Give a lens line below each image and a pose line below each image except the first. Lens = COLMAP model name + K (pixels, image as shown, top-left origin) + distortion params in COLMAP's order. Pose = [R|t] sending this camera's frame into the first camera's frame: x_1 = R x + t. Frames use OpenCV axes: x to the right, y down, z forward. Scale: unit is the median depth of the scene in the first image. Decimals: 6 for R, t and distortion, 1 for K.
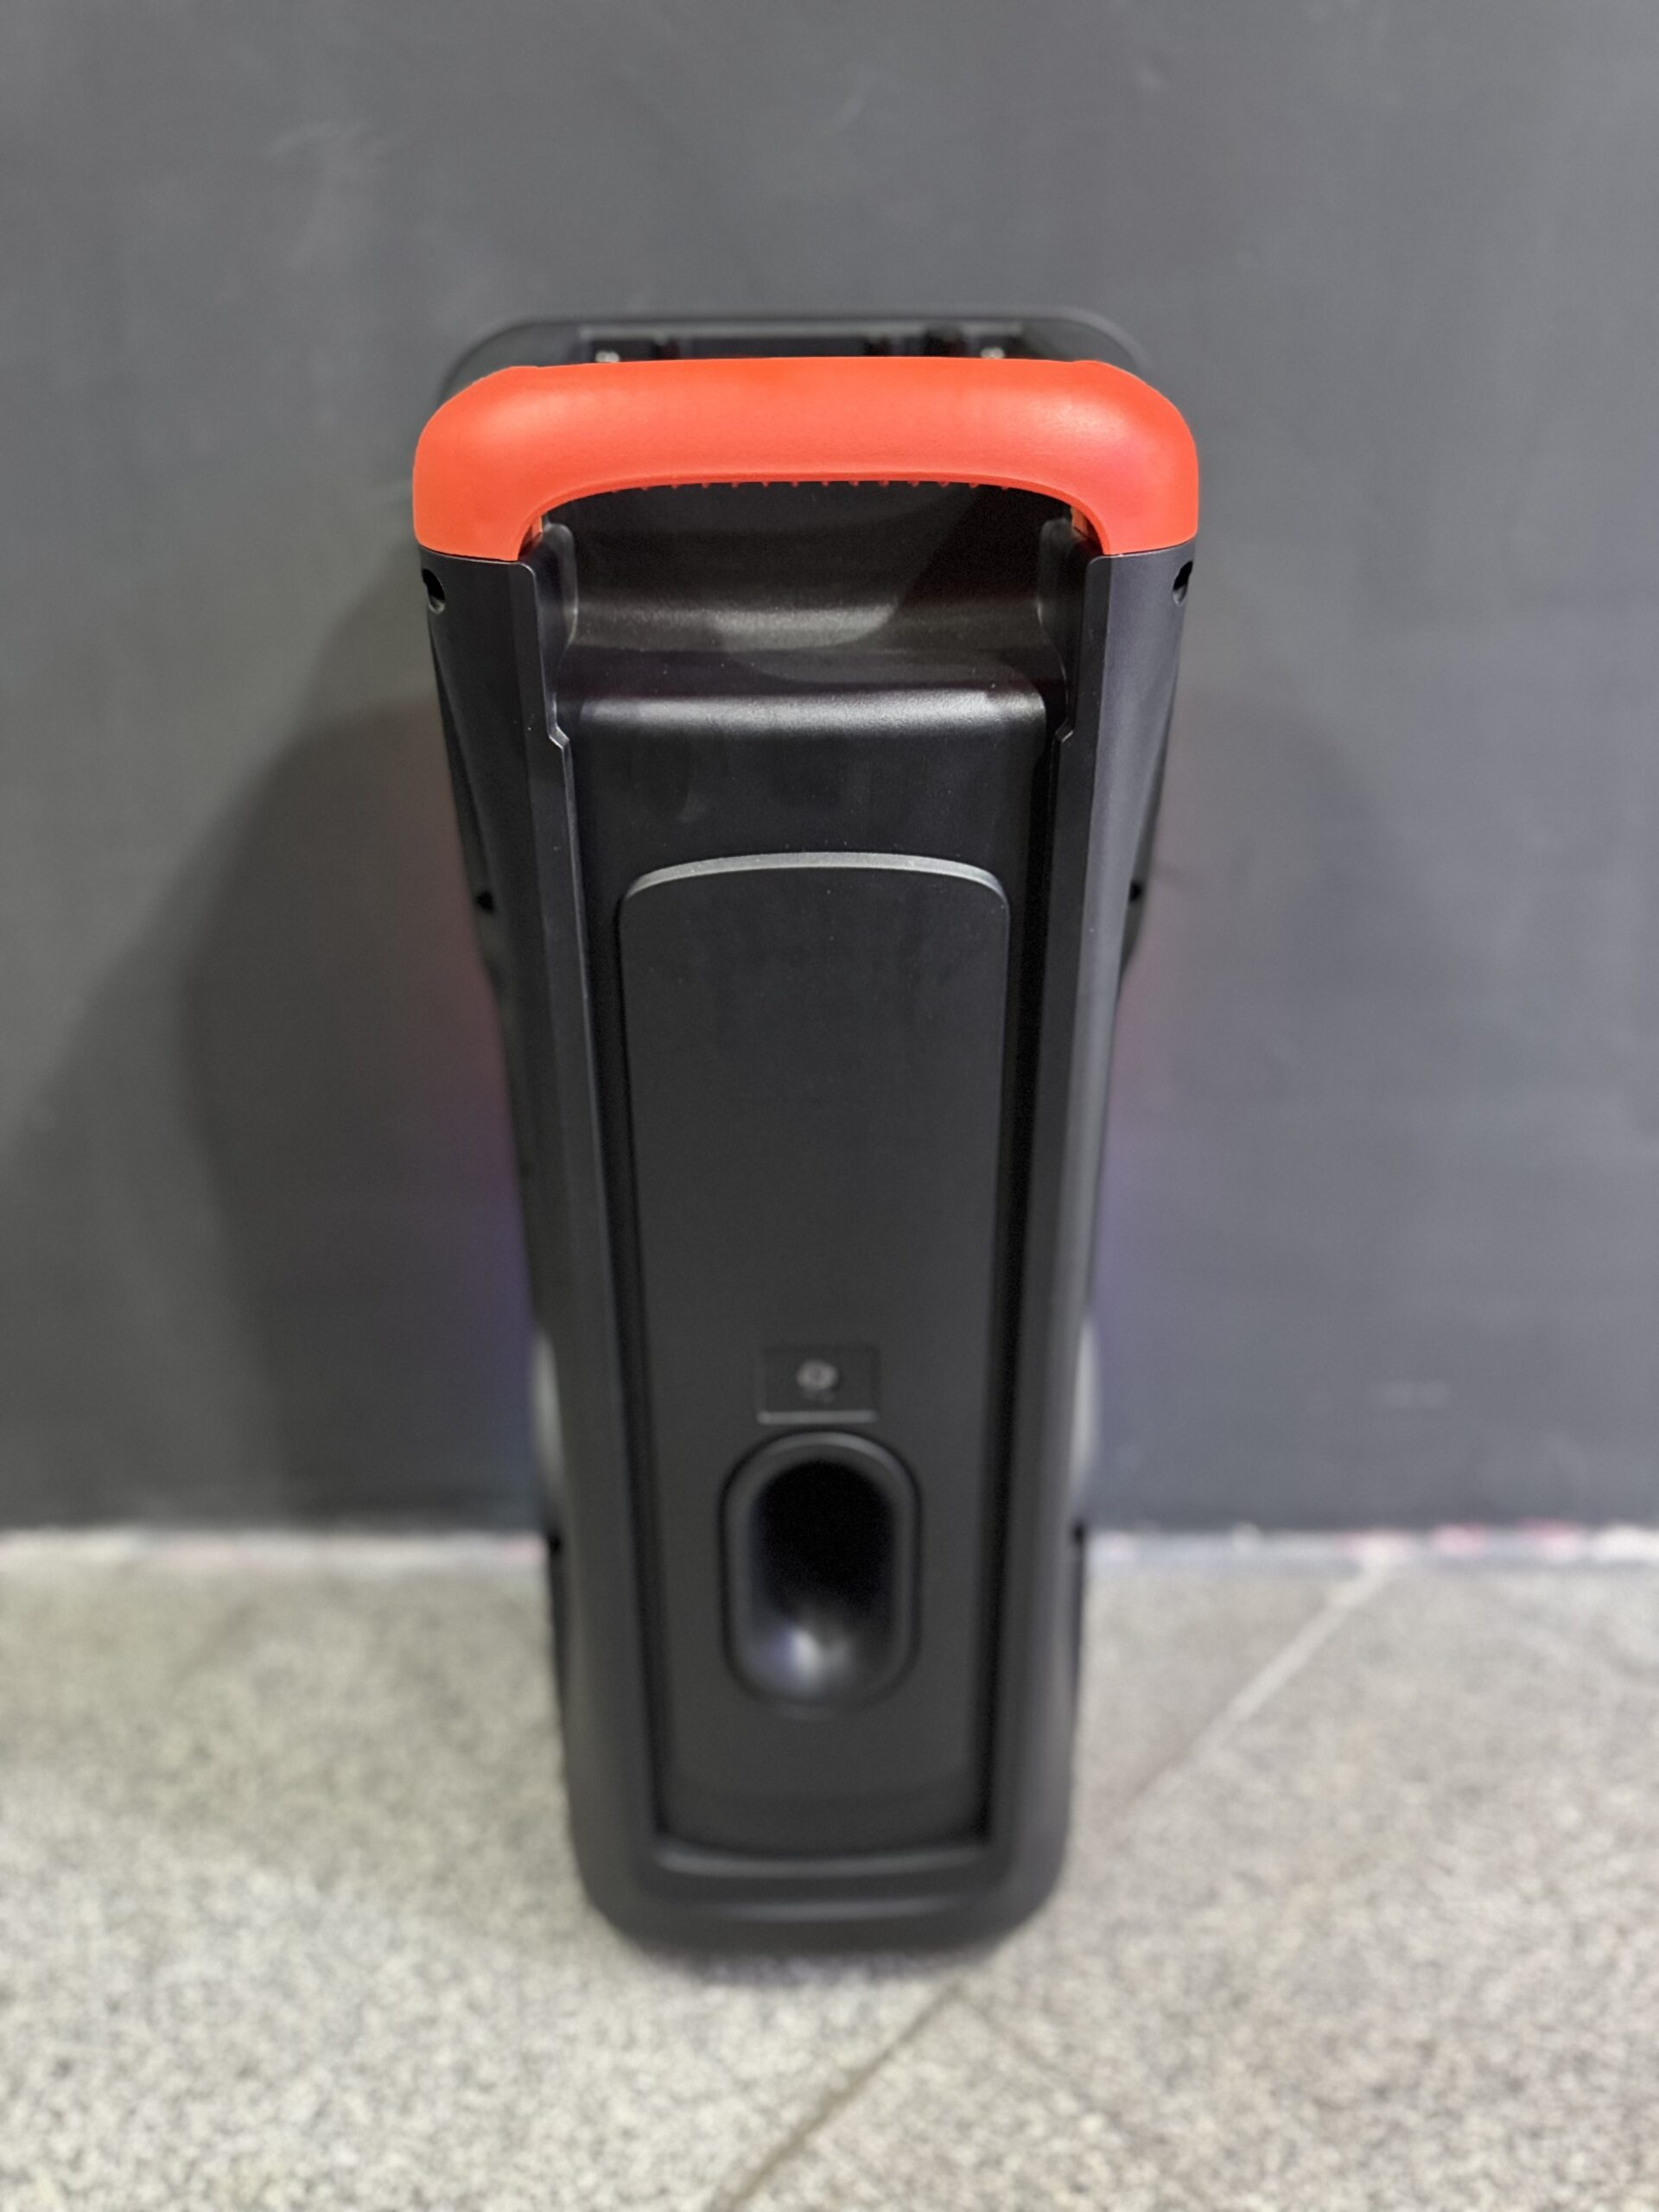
lens RADIAL K [[1623.2, 0, 823.8], [0, 1623.2, 1106.9], [0, 0, 1]] dist [0.003619, -0.008759]
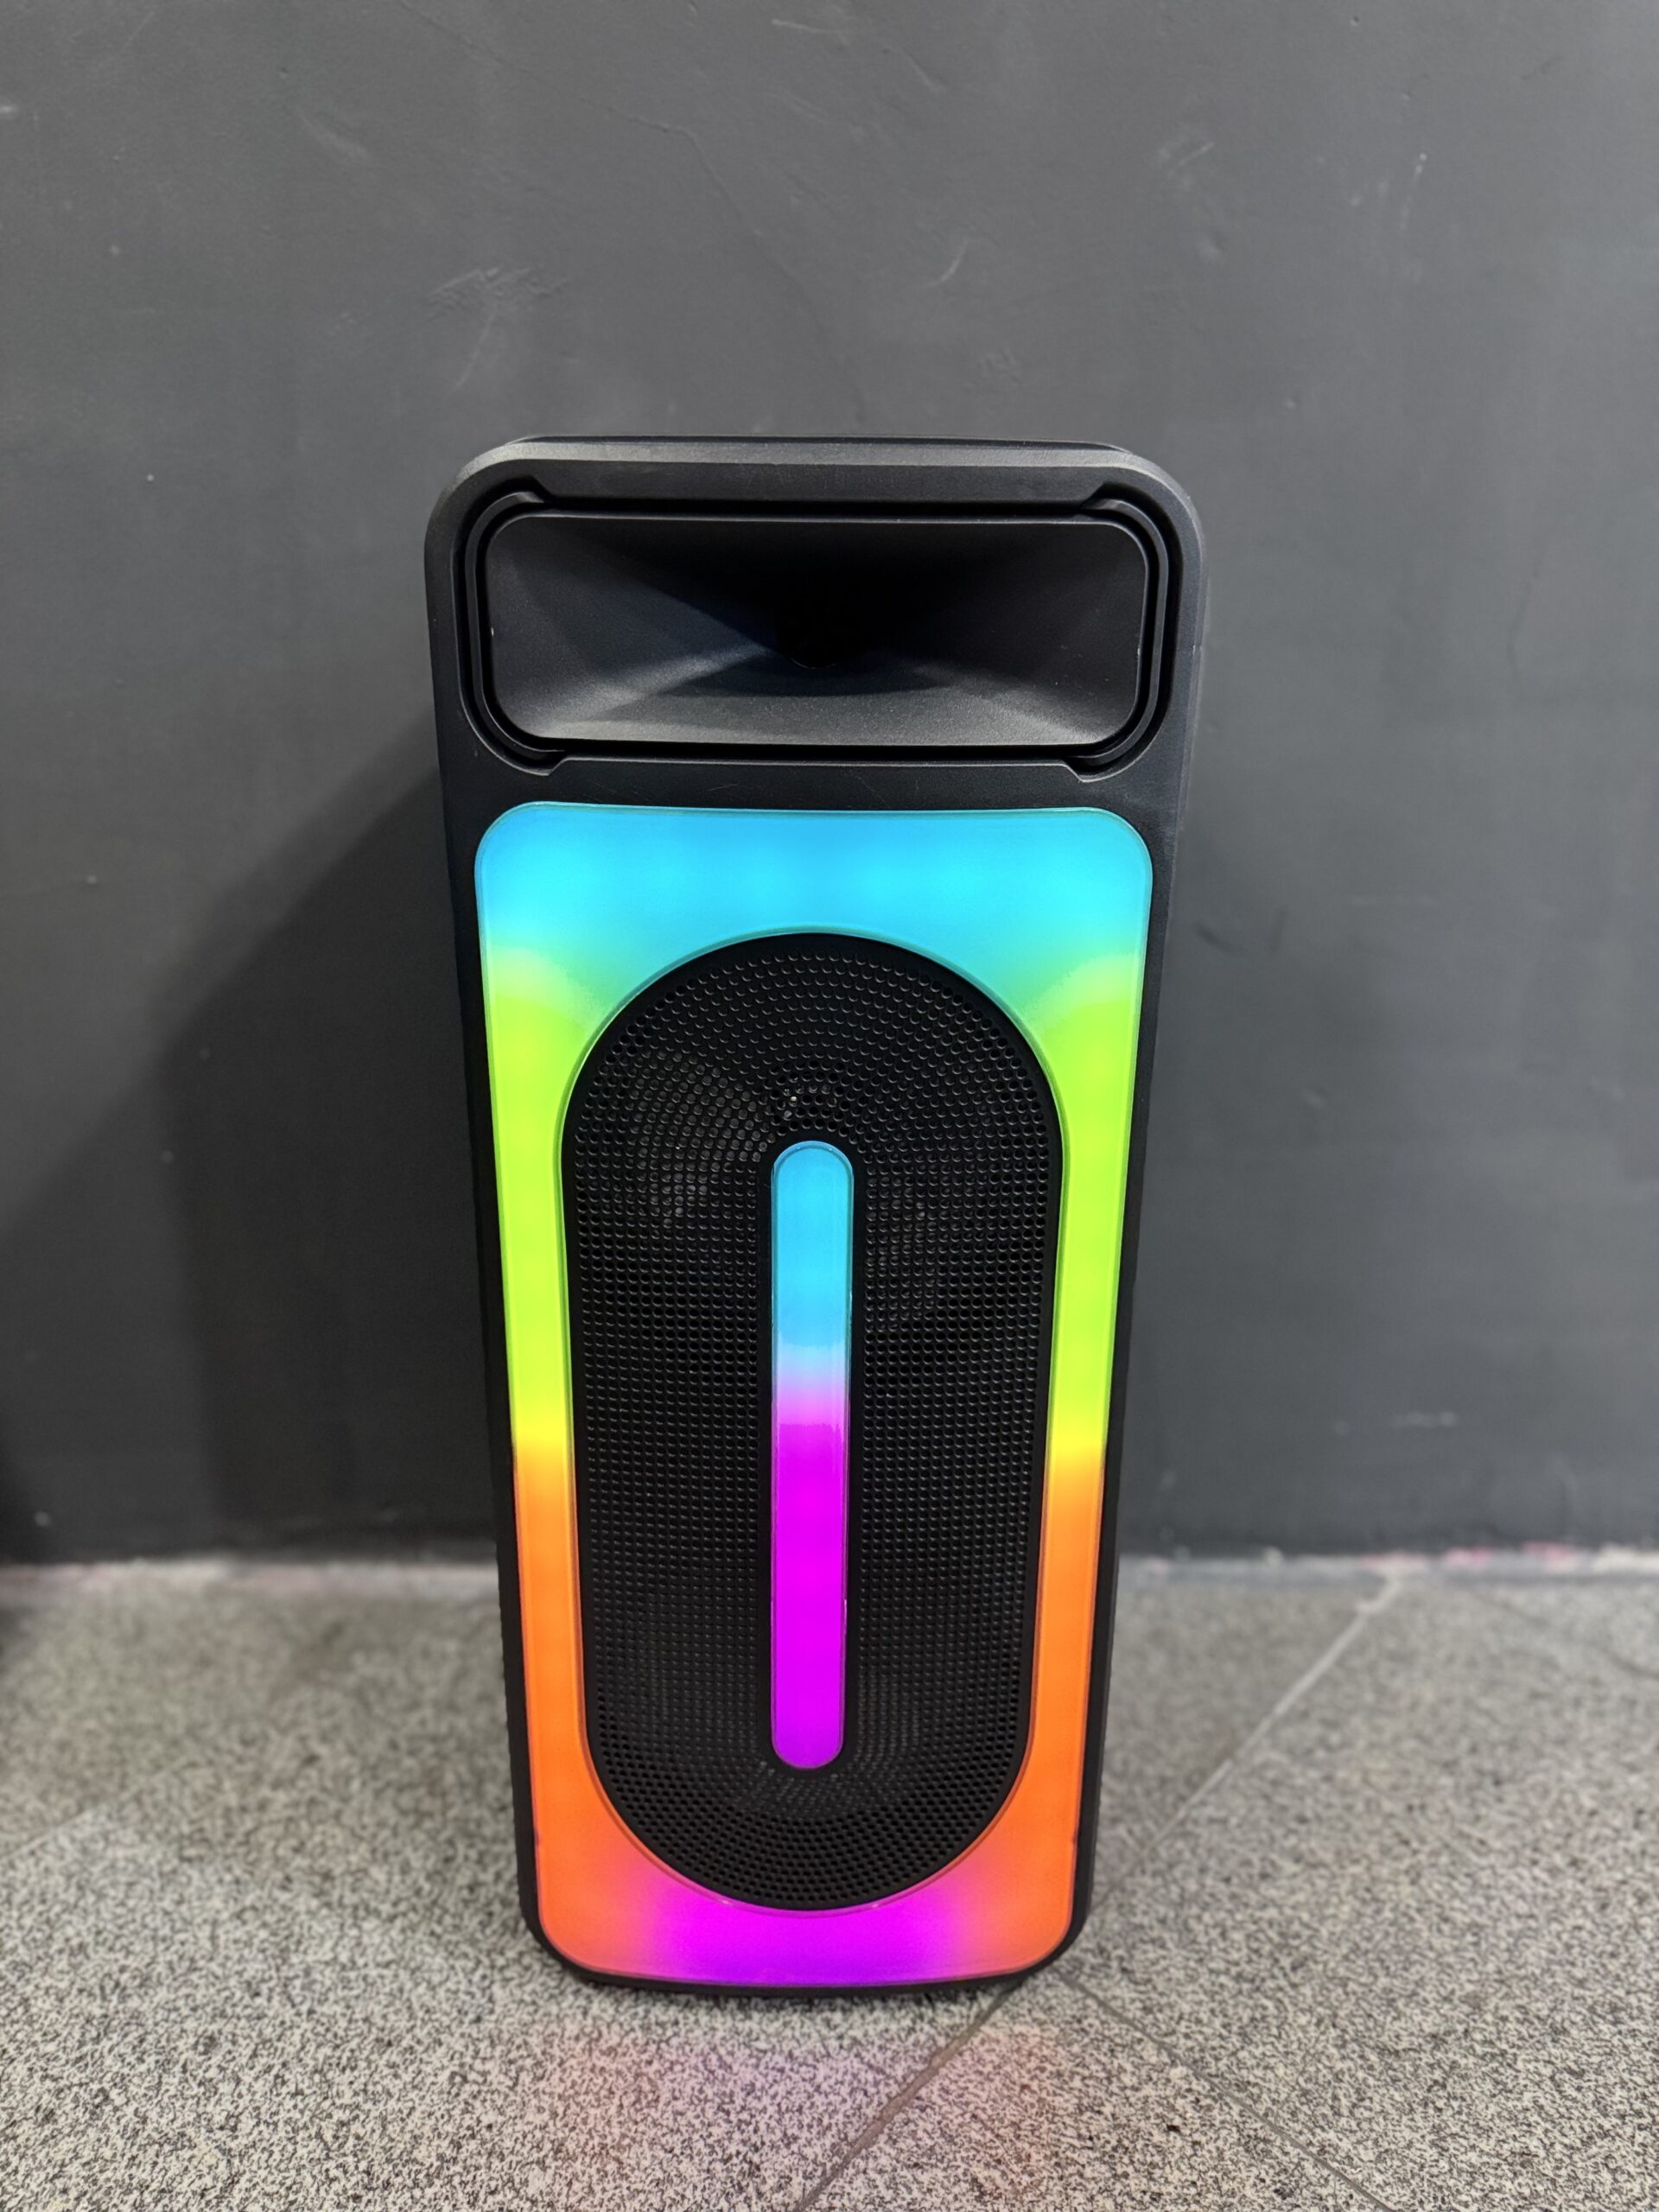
lens RADIAL K [[1623.2, 0, 828.4], [0, 1623.2, 1106.0], [0, 0, 1]] dist [0.003619, -0.008759]
pose [[0.999100, 0.004580, 0.042167, -0.108469], [-0.002138, 0.998327, -0.057787, 0.041254], [-0.042361, 0.057645, 0.997438, -0.102285]]
